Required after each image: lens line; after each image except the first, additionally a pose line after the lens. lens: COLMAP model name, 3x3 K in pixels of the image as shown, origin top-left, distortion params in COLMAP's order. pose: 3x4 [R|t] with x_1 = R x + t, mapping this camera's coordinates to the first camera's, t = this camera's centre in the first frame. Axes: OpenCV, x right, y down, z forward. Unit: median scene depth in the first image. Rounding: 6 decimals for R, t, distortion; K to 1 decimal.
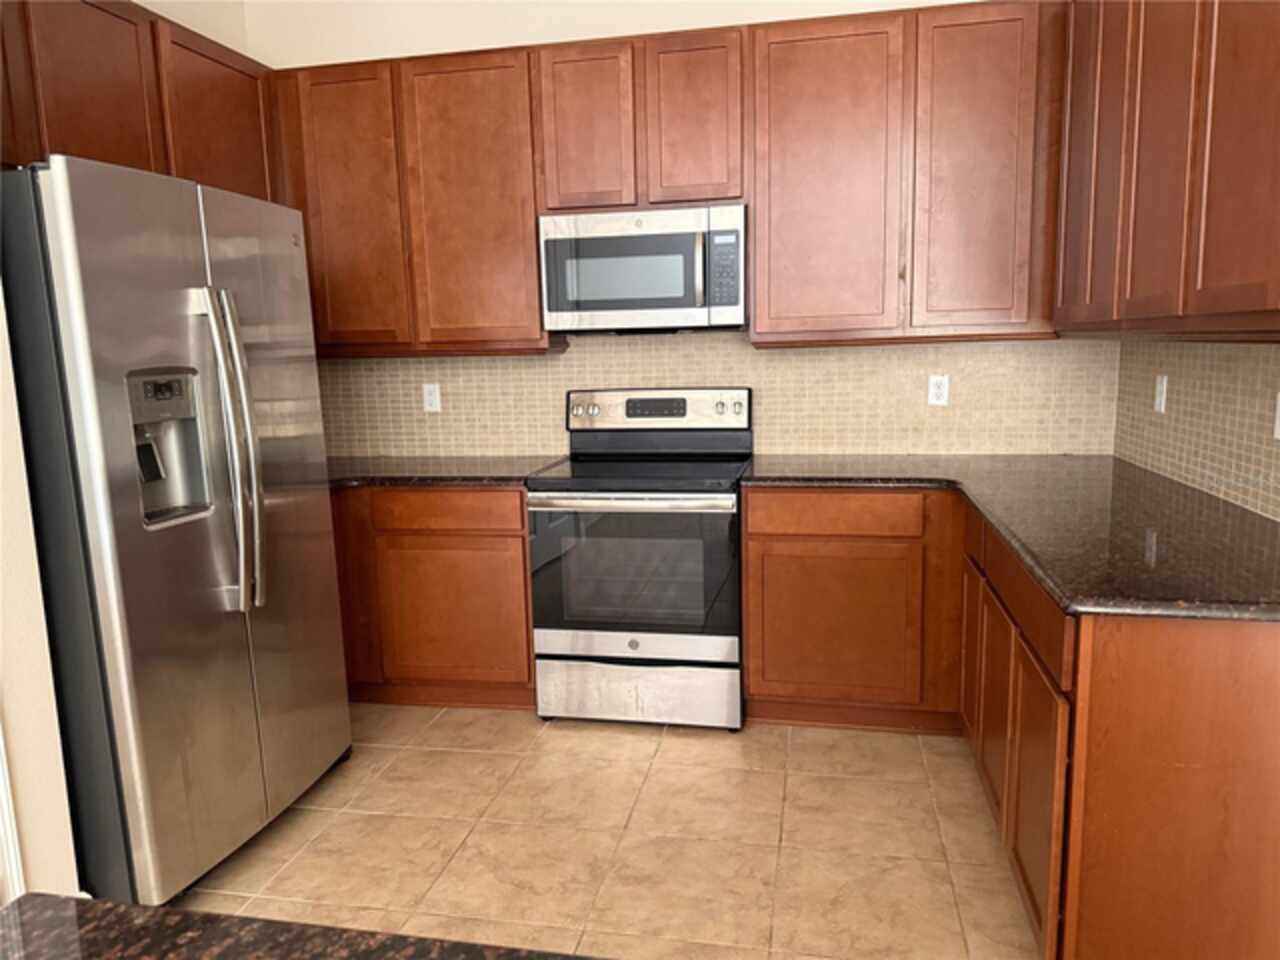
lens RADIAL K [[904.4, 0, 640.0], [0, 904.4, 480.0], [0, 0, 1]] dist [0.089152, -0.129325]
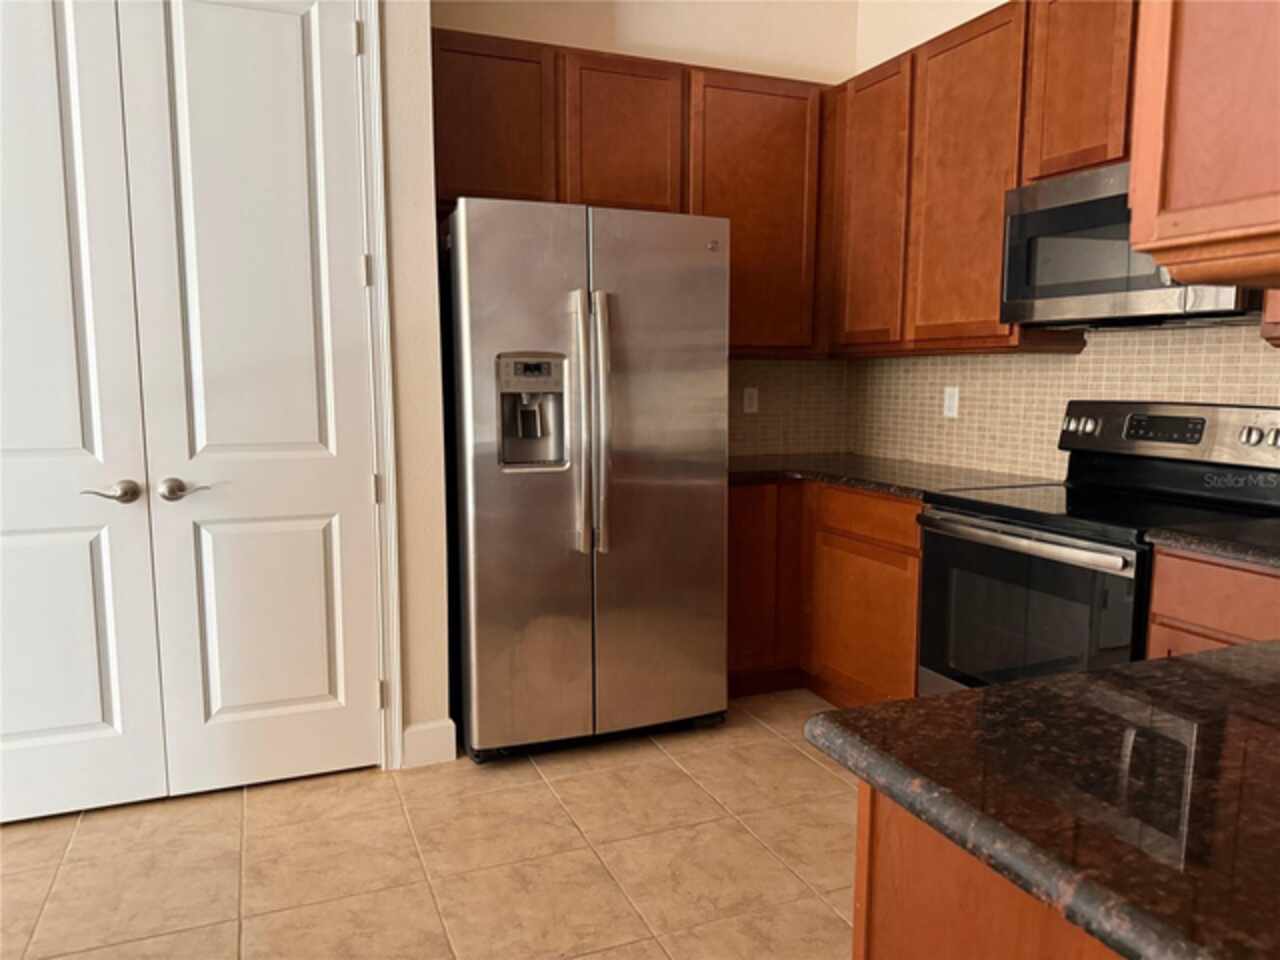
lens RADIAL K [[904.4, 0, 640.0], [0, 904.4, 480.0], [0, 0, 1]] dist [0.089152, -0.129325]
pose [[0.566510, 0.124368, -0.814616, 0.388242], [-0.139702, 0.988731, 0.053798, -0.019465], [0.812127, 0.083327, 0.577501, 0.232450]]
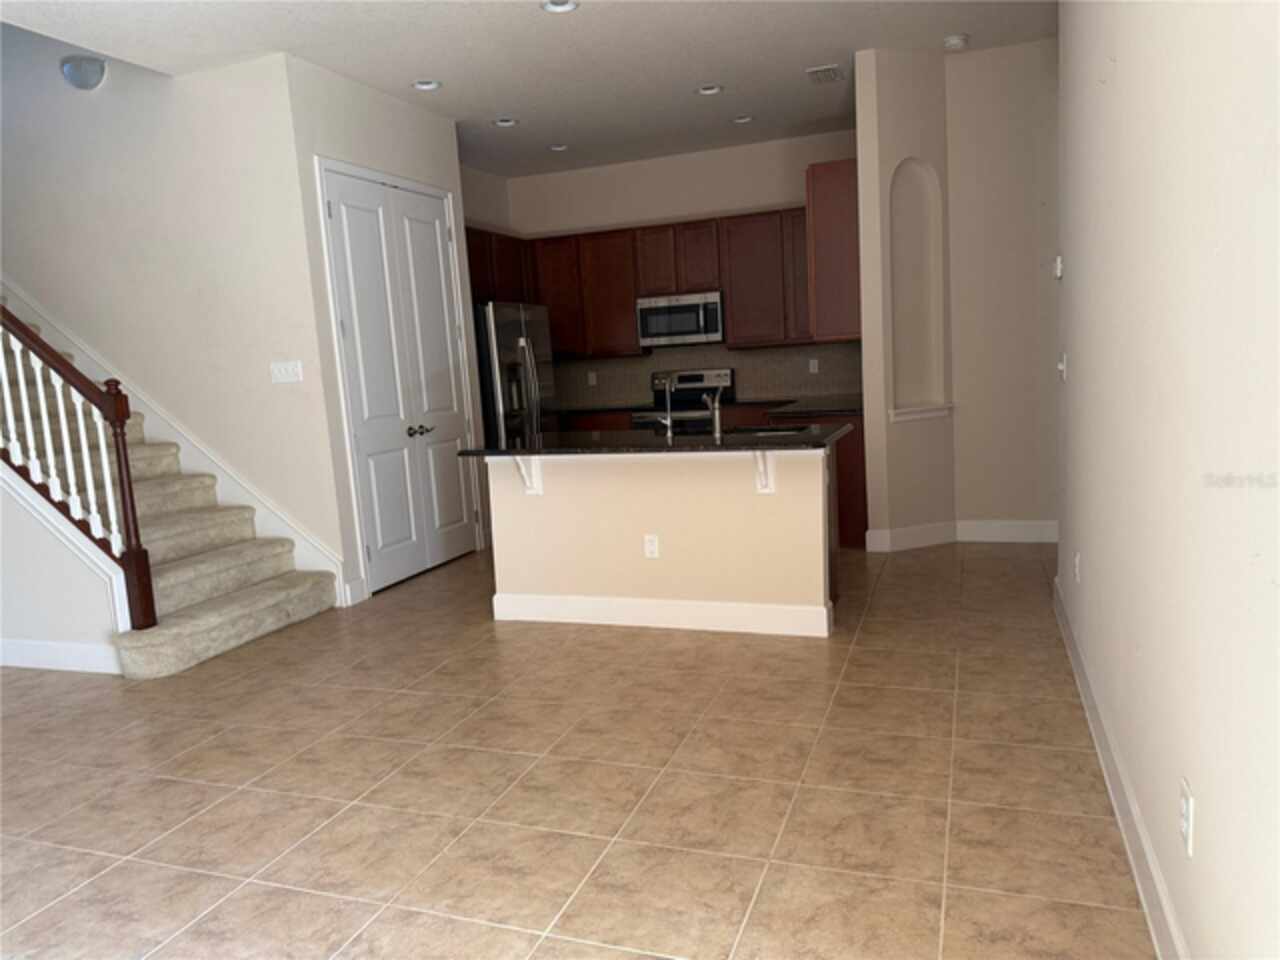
lens RADIAL K [[904.4, 0, 640.0], [0, 904.4, 480.0], [0, 0, 1]] dist [0.089152, -0.129325]
pose [[0.987551, -0.015176, -0.156568, 0.241465], [0.013388, 0.999833, -0.012466, 0.197117], [0.156731, 0.010214, 0.987589, -1.231592]]
